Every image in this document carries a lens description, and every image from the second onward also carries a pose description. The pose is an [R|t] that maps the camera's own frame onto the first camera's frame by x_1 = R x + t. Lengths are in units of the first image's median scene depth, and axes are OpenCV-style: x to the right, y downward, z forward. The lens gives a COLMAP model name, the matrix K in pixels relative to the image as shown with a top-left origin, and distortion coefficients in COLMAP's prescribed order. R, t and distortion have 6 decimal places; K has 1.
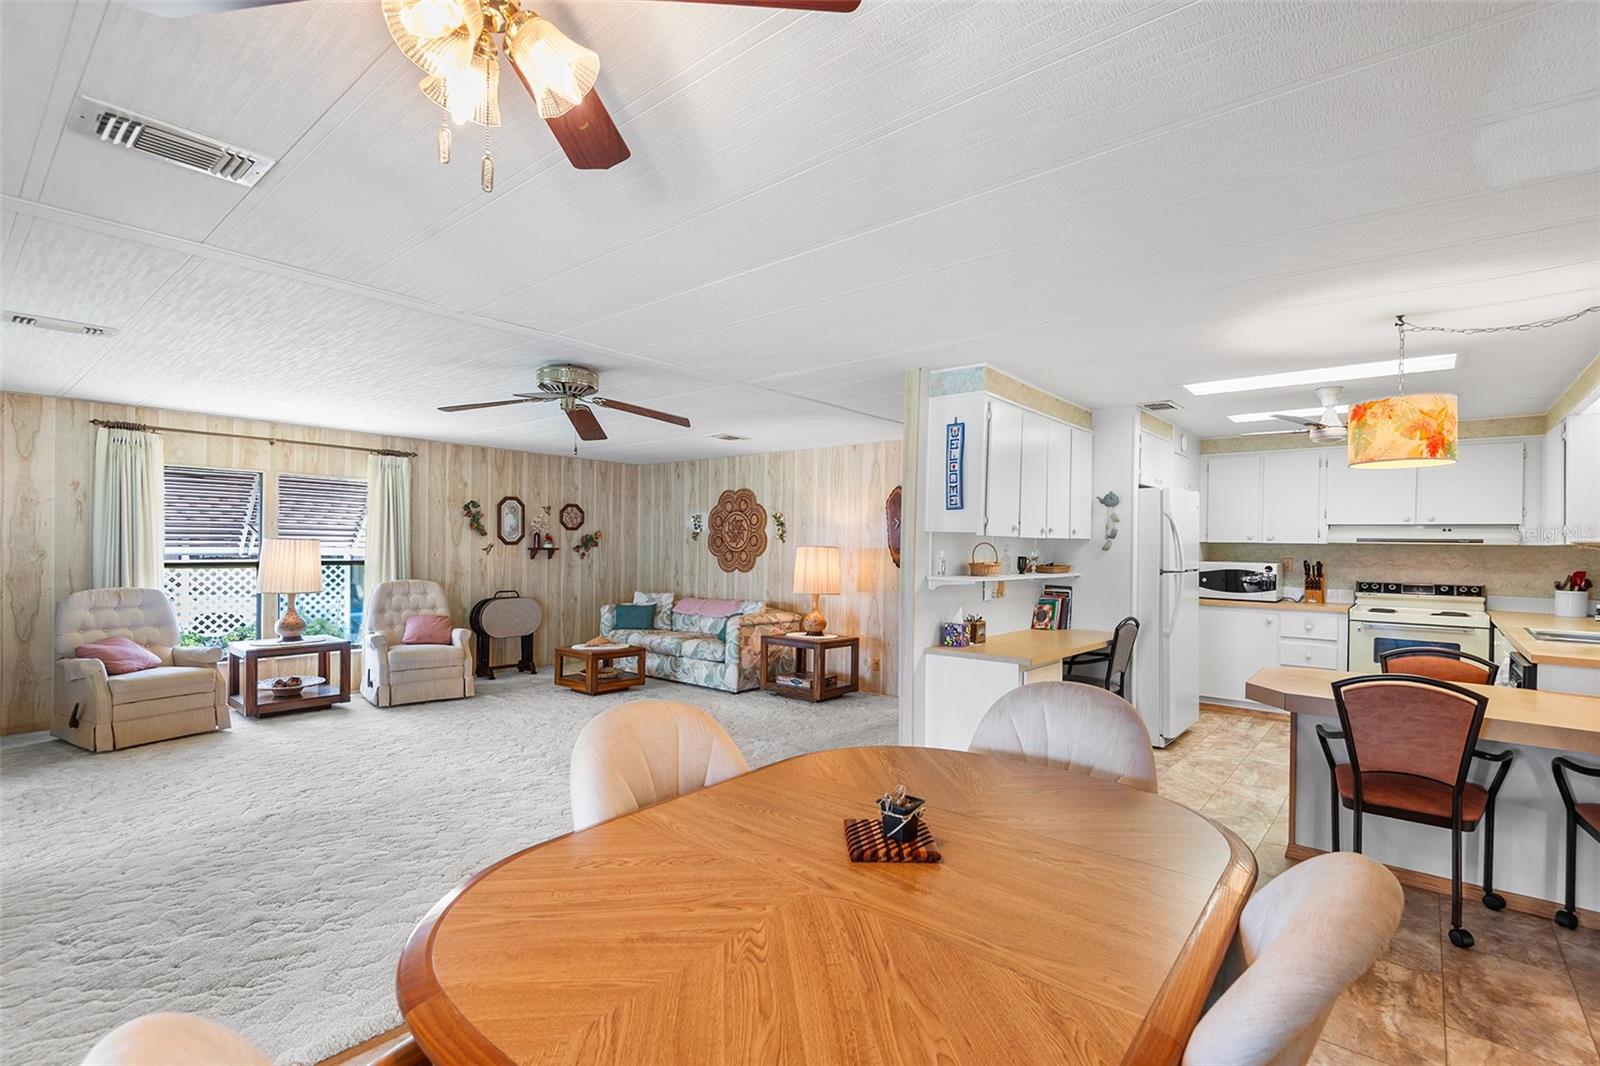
lens RADIAL K [[731.4, 0, 802.6], [0, 731.4, 548.7], [0, 0, 1]] dist [0.043356, -0.032960]
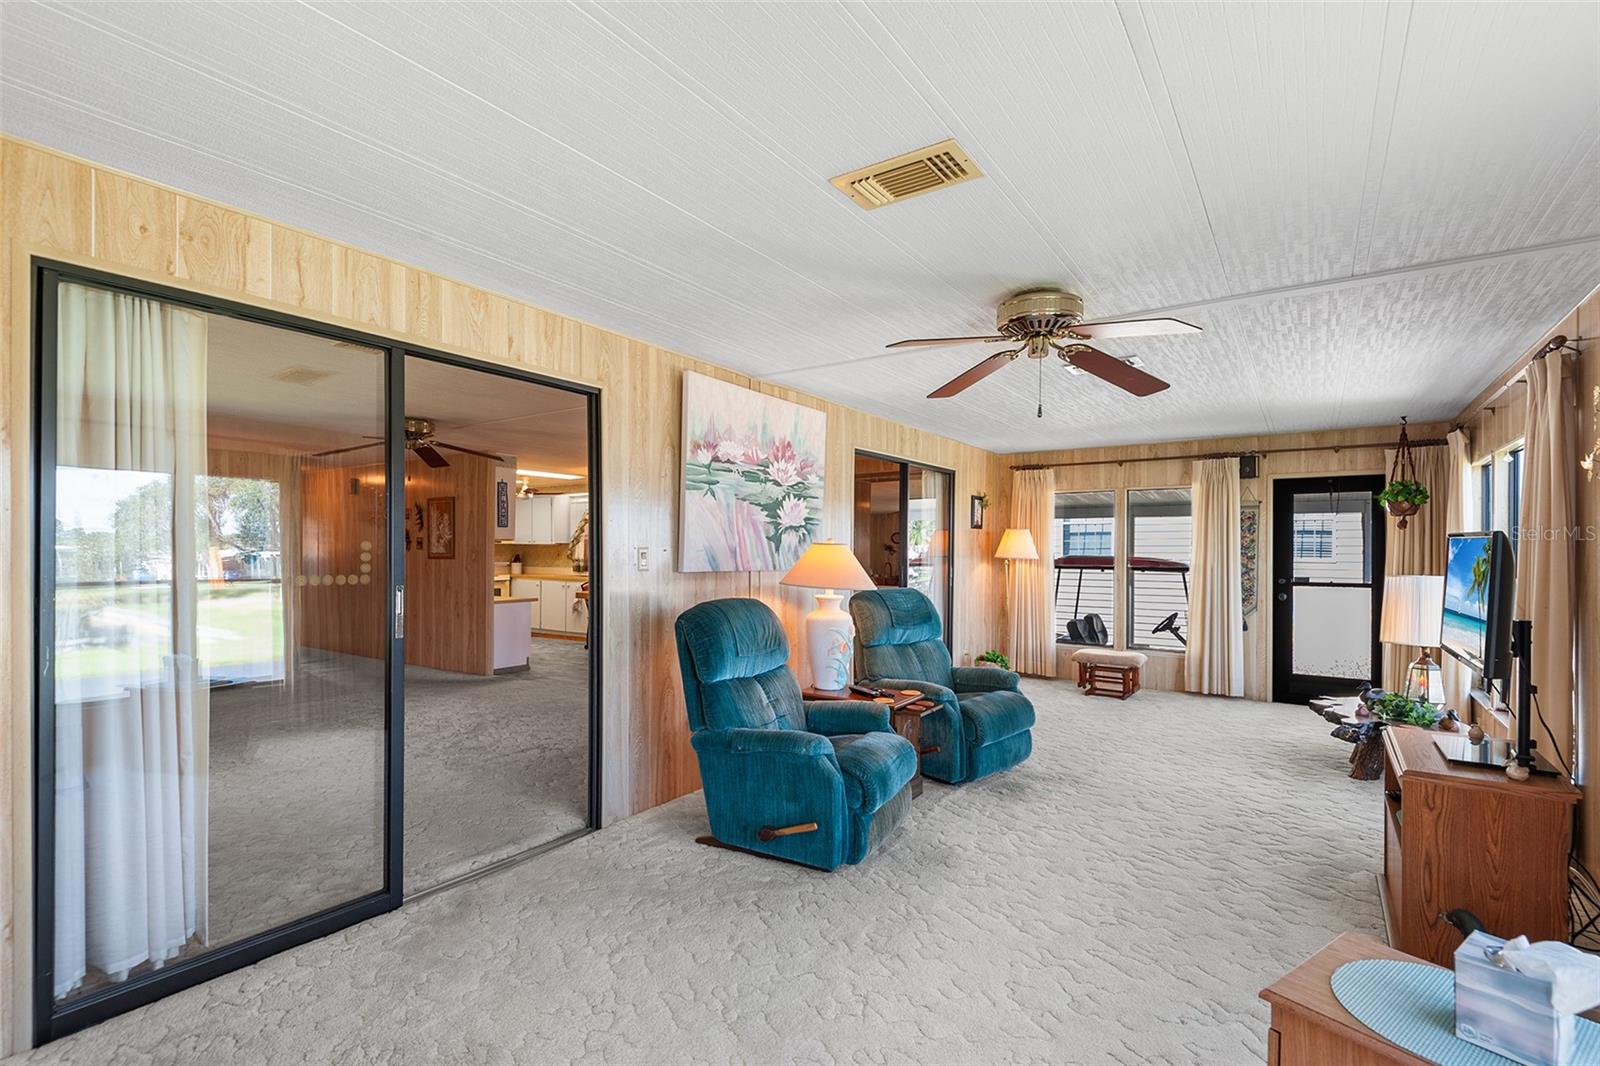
lens RADIAL K [[731.4, 0, 802.6], [0, 731.4, 548.7], [0, 0, 1]] dist [0.043356, -0.032960]
pose [[-0.094410, -0.007551, 0.995505, -1.160289], [-0.000689, 0.999971, 0.007519, -0.007182], [-0.995533, 0.000024, -0.094412, 0.258220]]
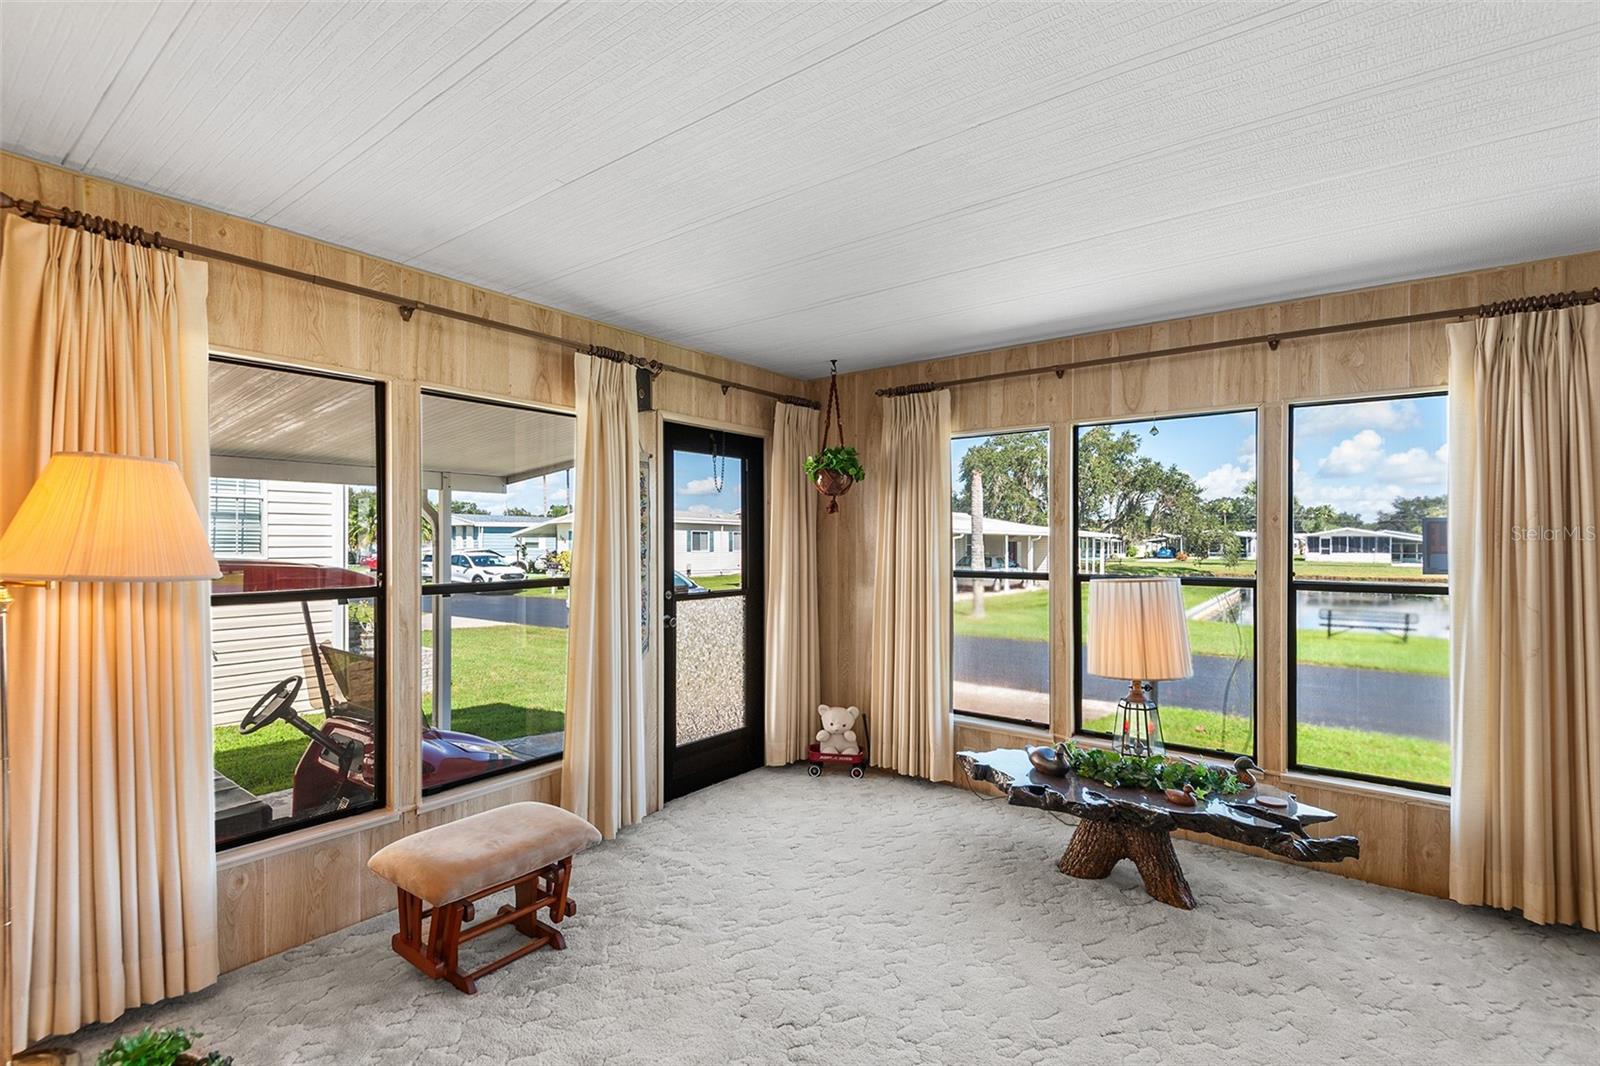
lens RADIAL K [[736.2, 0, 800.6], [0, 736.2, 547.5], [0, 0, 1]] dist [0.032603, -0.020083]
pose [[-0.999018, -0.008729, -0.043435, -0.286552], [-0.009115, 0.999921, 0.008701, 0.000130], [0.043355, 0.009089, -0.999018, 0.106076]]
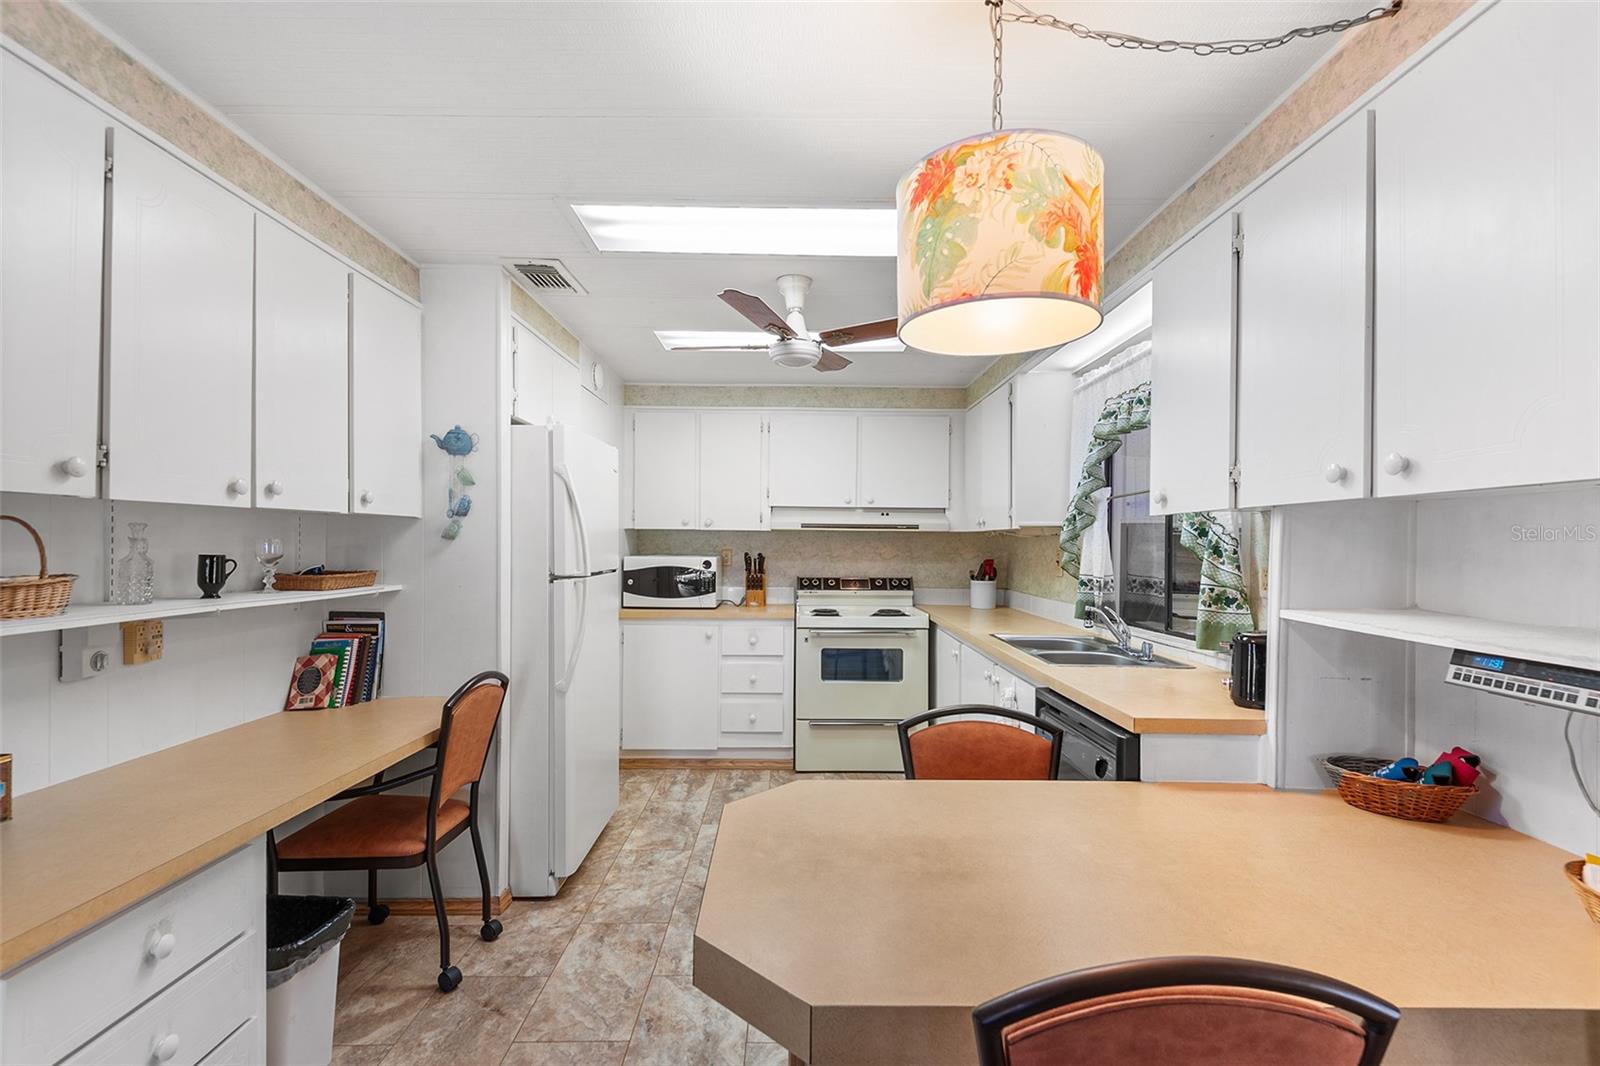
lens RADIAL K [[733.8, 0, 802.7], [0, 733.8, 541.2], [0, 0, 1]] dist [0.035639, -0.021780]
pose [[0.758887, -0.005666, 0.651198, 0.217445], [0.006882, 0.999976, 0.000681, 0.004014], [-0.651186, 0.003965, 0.758908, 0.369749]]
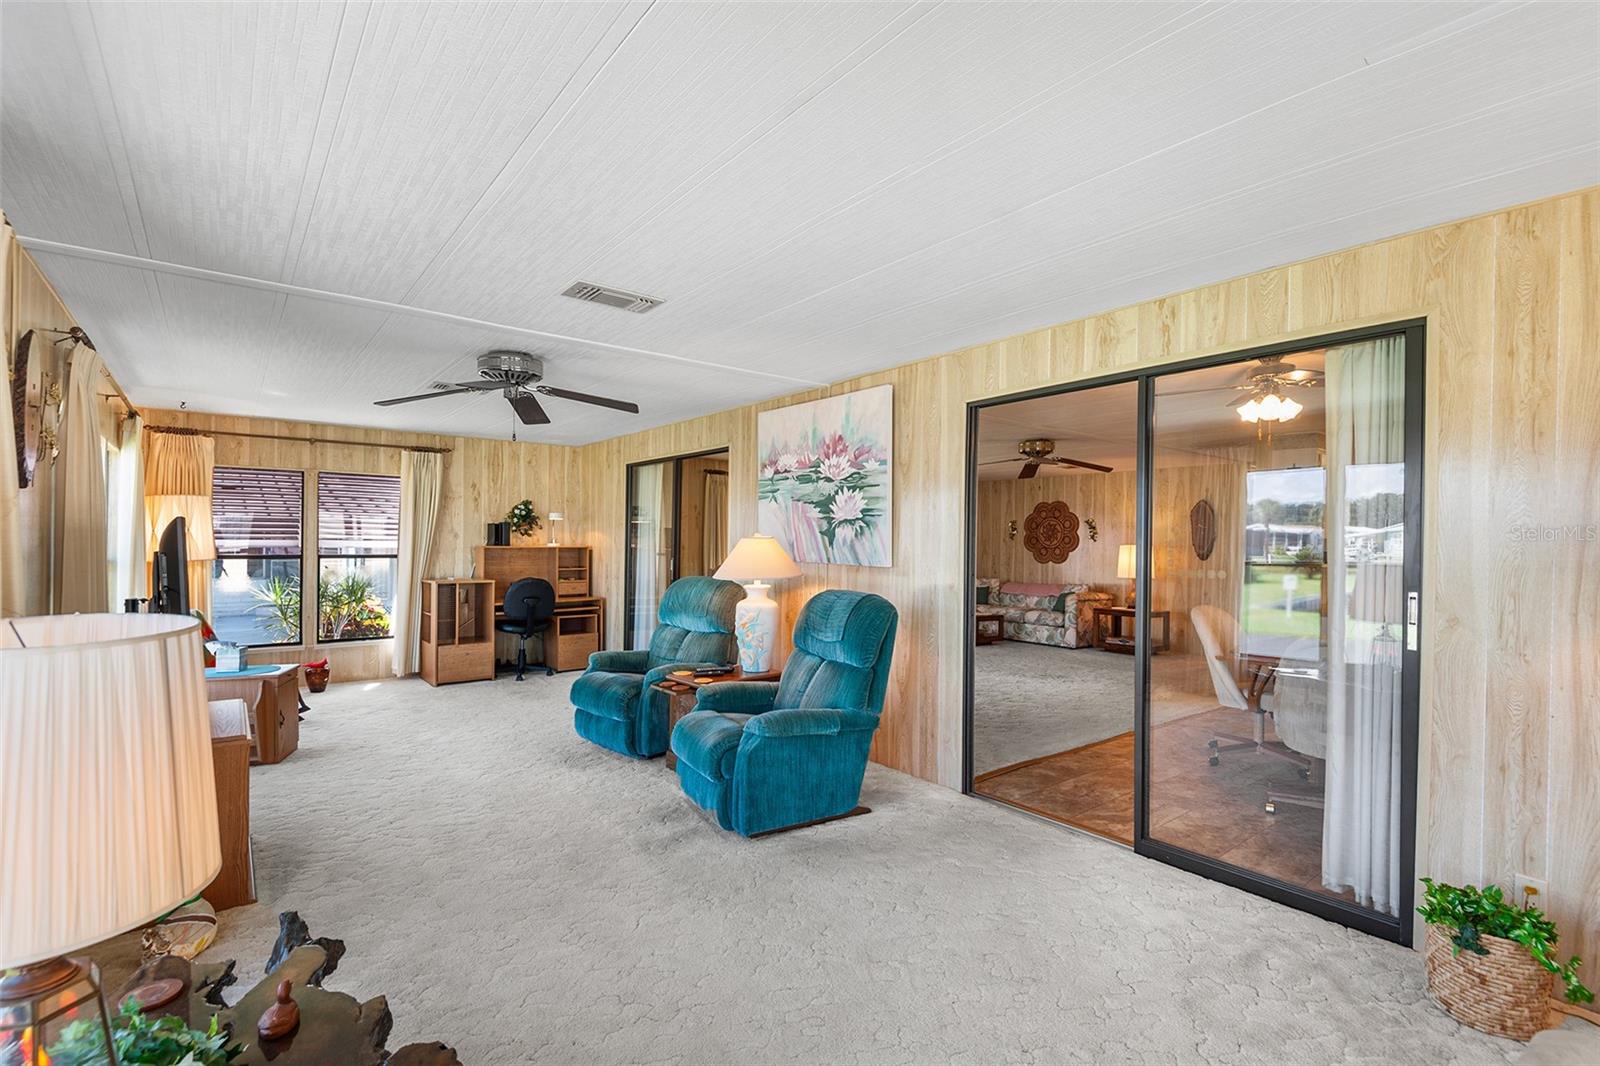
lens RADIAL K [[731.4, 0, 802.6], [0, 731.4, 548.7], [0, 0, 1]] dist [0.043356, -0.032960]
pose [[0.979022, 0.002924, -0.203733, -0.328359], [-0.002281, 0.999992, 0.003391, 0.001910], [0.203741, -0.002855, 0.979021, -0.509940]]
